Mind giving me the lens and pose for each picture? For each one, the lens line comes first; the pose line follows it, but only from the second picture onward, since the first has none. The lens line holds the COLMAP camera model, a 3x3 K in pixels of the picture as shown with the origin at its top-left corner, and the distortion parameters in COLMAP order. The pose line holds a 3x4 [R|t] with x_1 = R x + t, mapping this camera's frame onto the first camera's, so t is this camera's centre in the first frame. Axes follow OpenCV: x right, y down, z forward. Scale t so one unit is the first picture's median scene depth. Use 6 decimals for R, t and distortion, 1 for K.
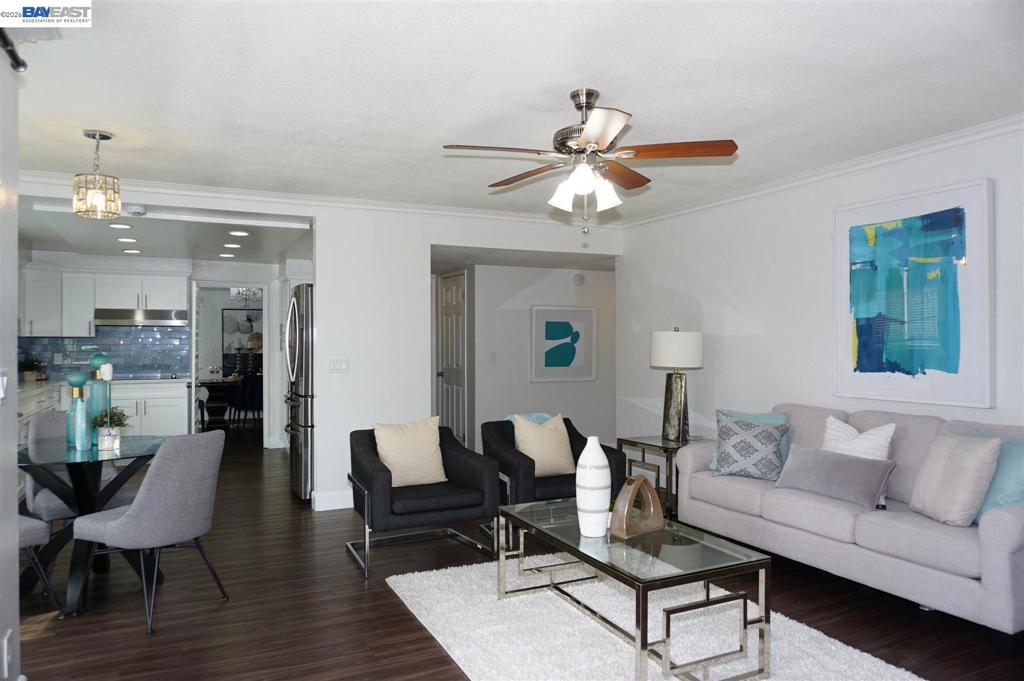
lens RADIAL K [[688.5, 0, 512.0], [0, 688.5, 340.5], [0, 0, 1]] dist [-0.051144, 0.048244]
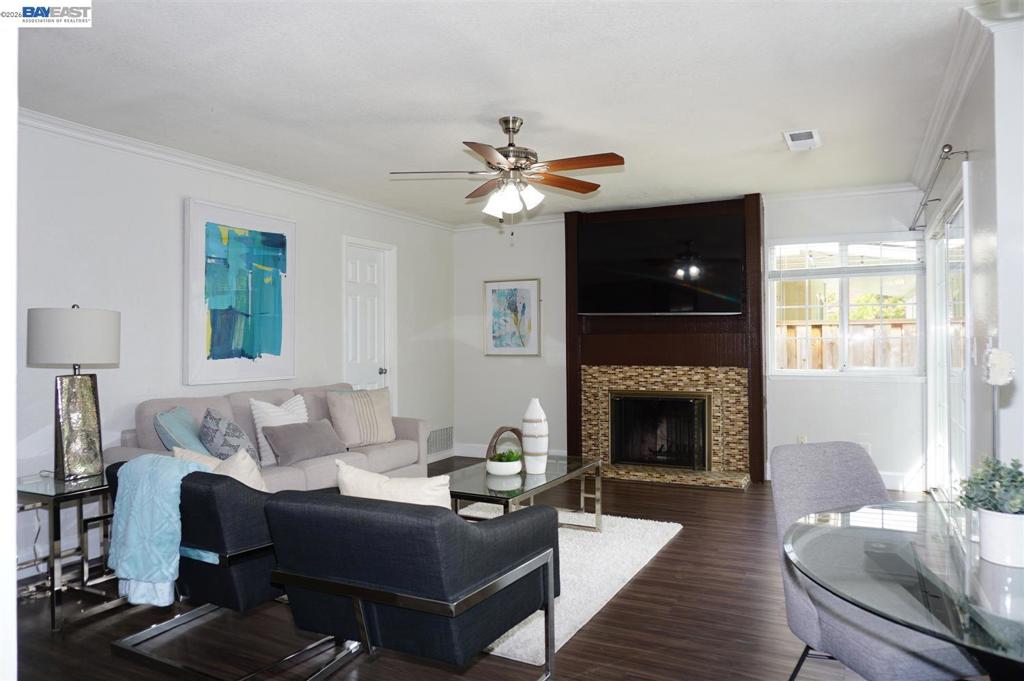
lens RADIAL K [[688.5, 0, 512.0], [0, 688.5, 340.5], [0, 0, 1]] dist [-0.051144, 0.048244]
pose [[-0.593224, 0.001230, 0.805037, -0.675977], [-0.000900, 0.999997, -0.002191, 0.019640], [-0.805037, -0.002024, -0.593221, 1.337502]]
